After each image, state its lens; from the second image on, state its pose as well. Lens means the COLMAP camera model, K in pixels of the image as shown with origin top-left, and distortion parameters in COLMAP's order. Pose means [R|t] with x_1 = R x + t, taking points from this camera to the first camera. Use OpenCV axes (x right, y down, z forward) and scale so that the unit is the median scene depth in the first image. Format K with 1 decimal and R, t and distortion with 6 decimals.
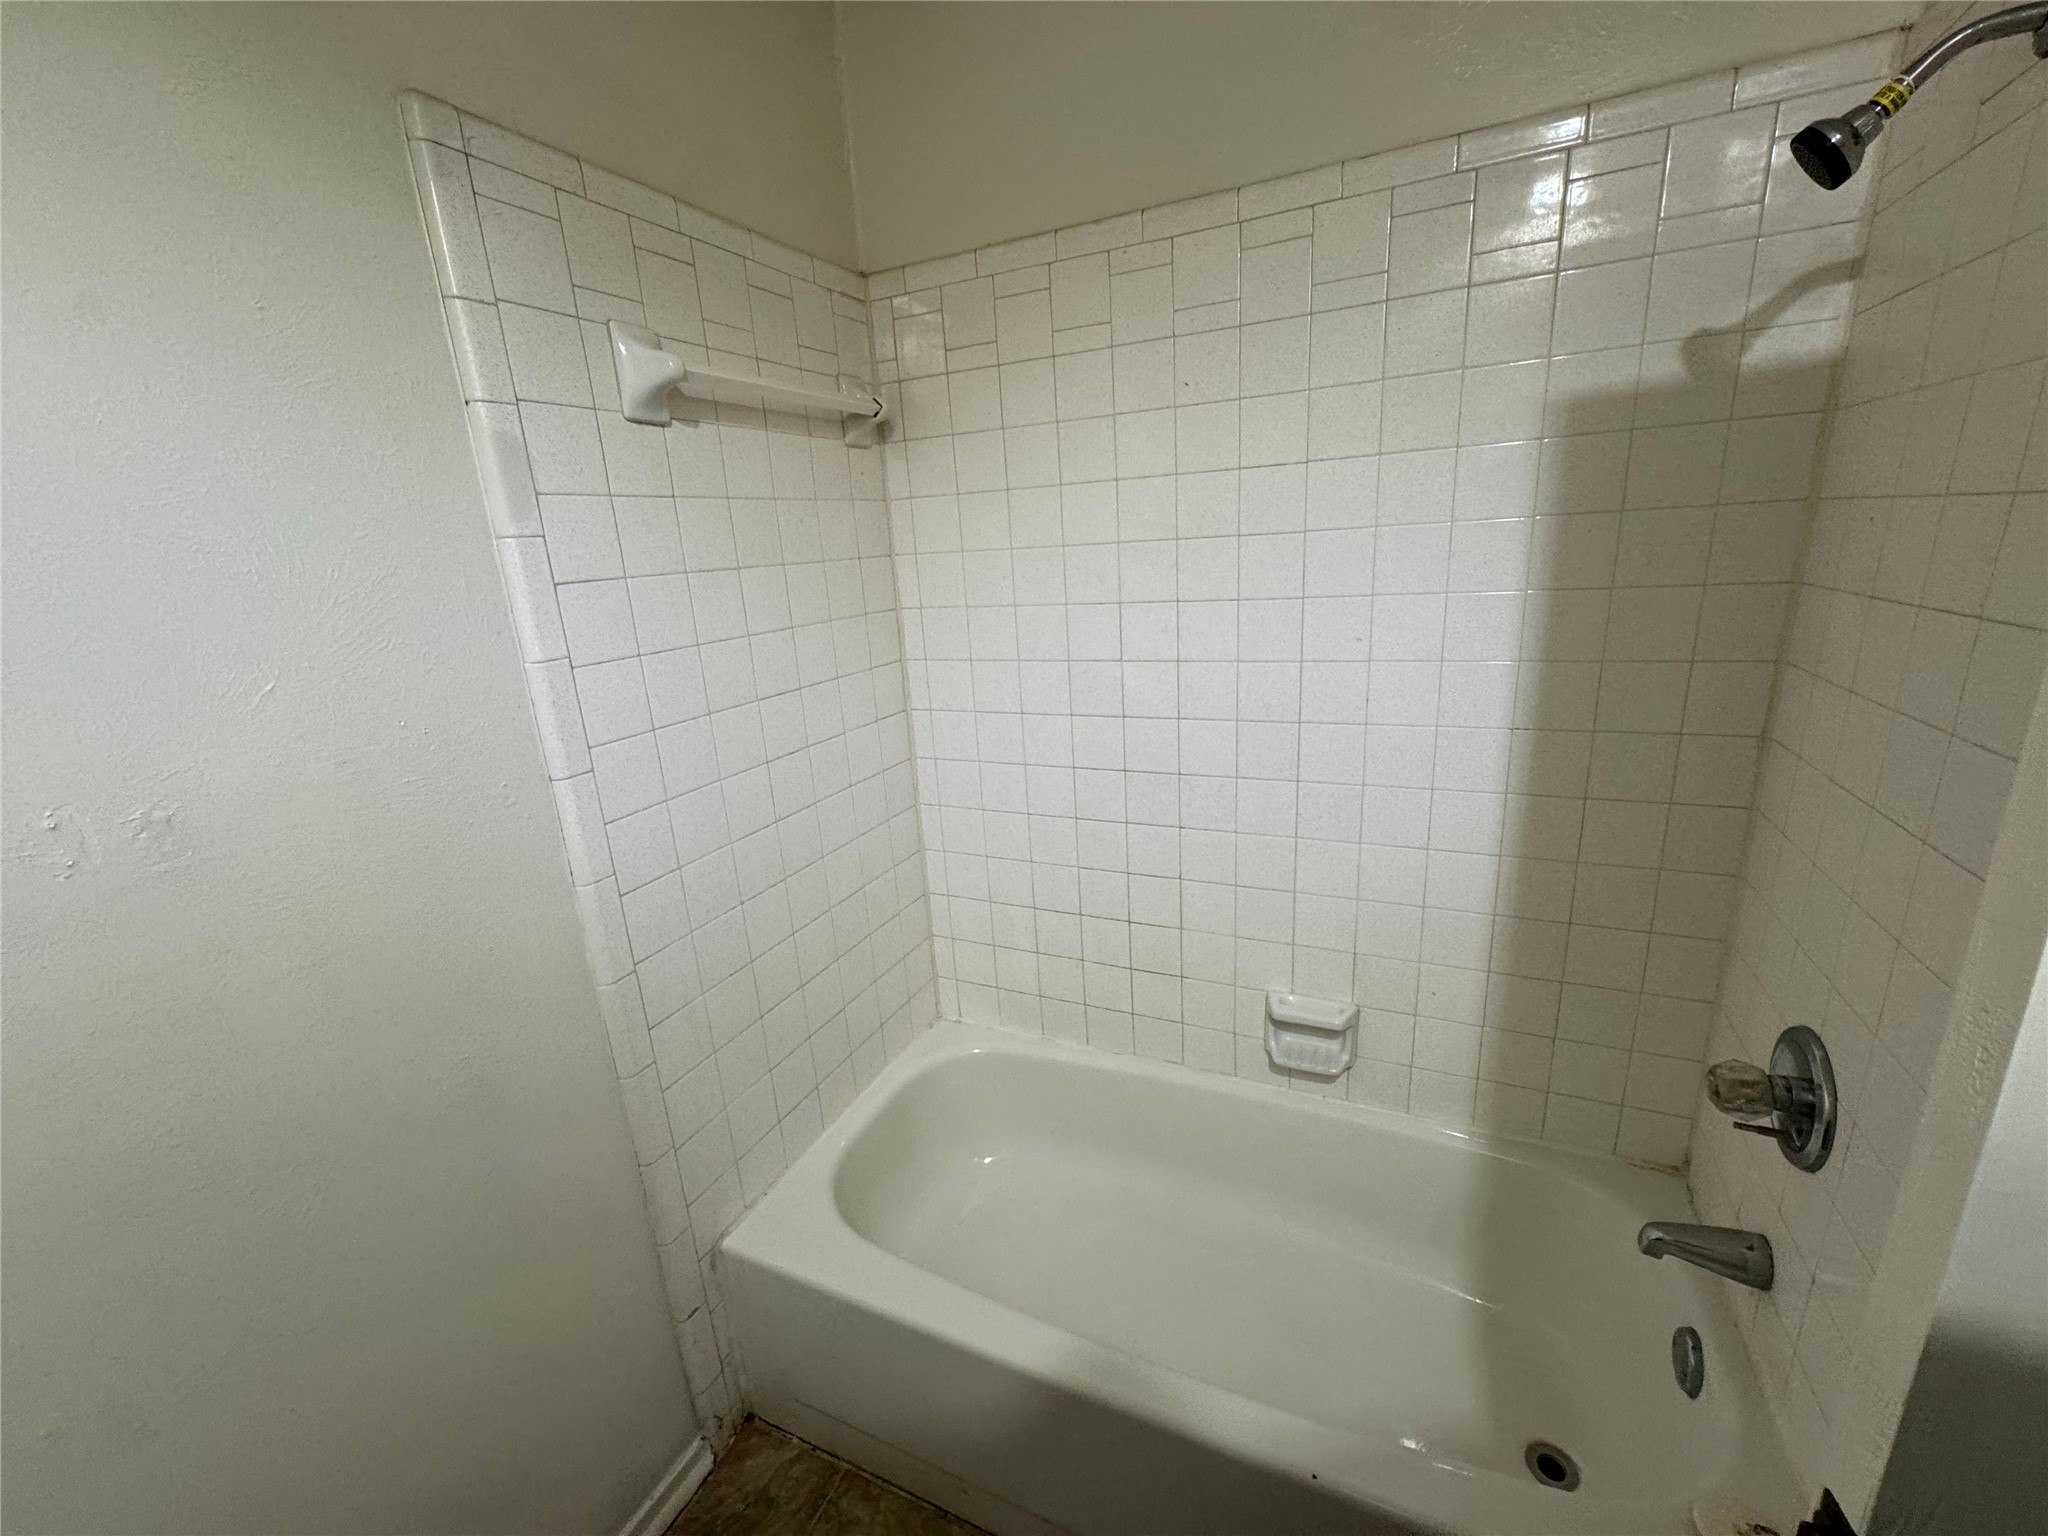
lens RADIAL K [[809.9, 0, 1020.7], [0, 809.9, 770.7], [0, 0, 1]] dist [-0.004789, 0.000452]
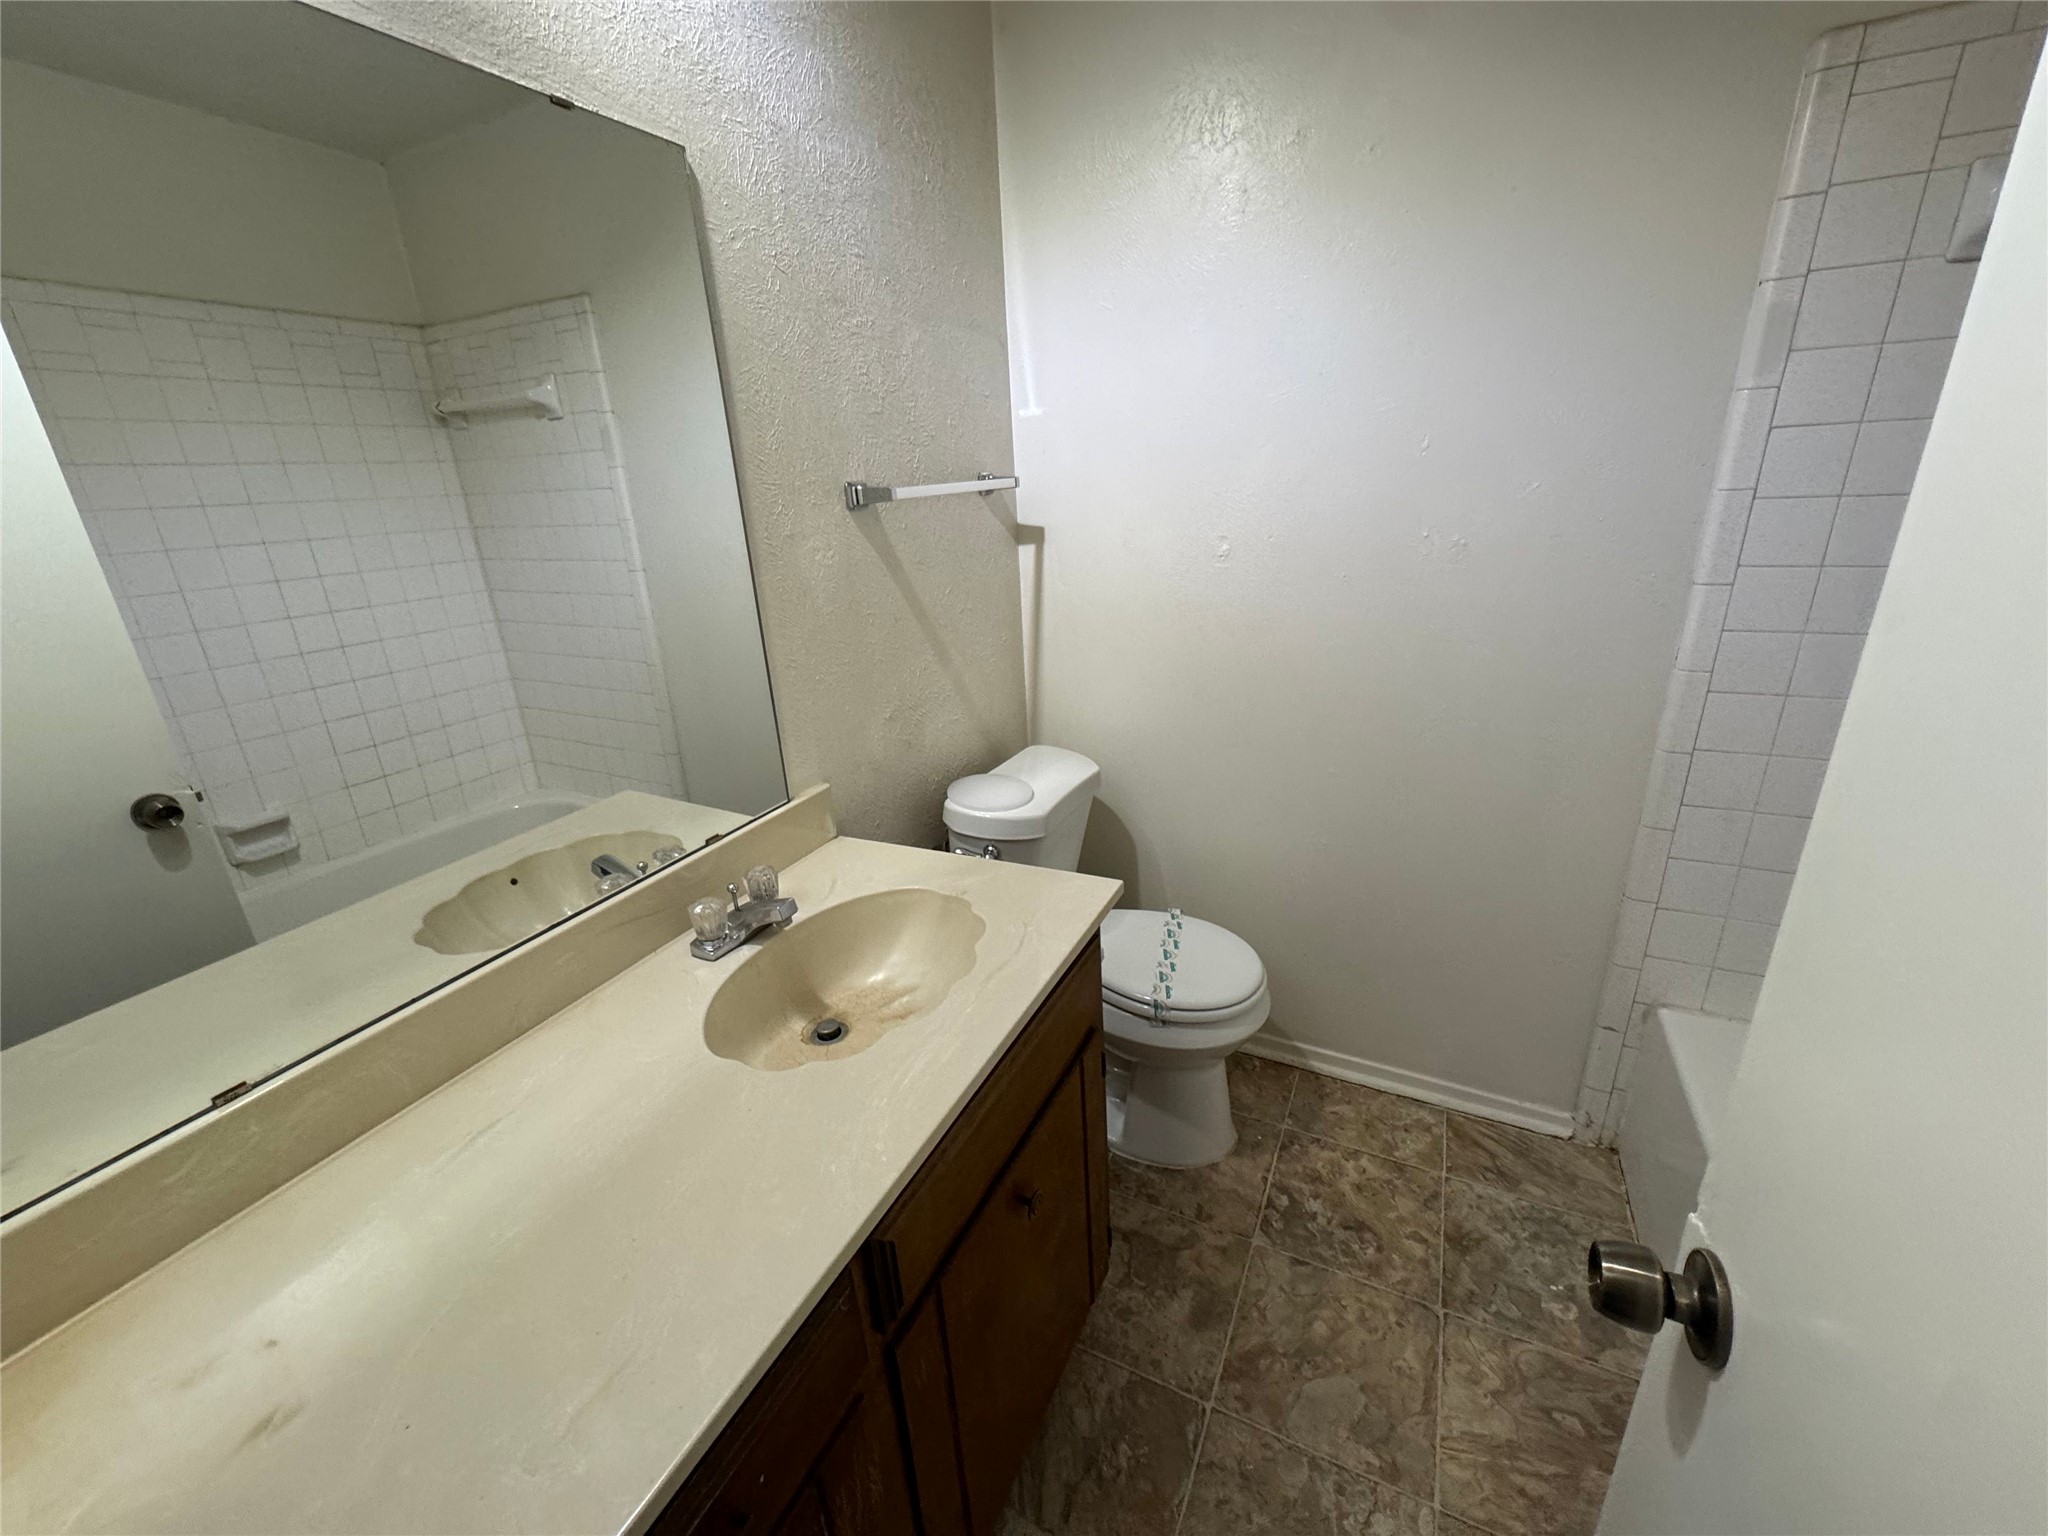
lens RADIAL K [[820.3, 0, 1027.2], [0, 820.3, 767.3], [0, 0, 1]] dist [-0.001605, 0.000076]
pose [[-0.022537, 0.398979, -0.916683, 0.821157], [-0.219823, 0.892499, 0.393858, -0.008348], [0.975279, 0.210384, 0.067590, -0.093950]]
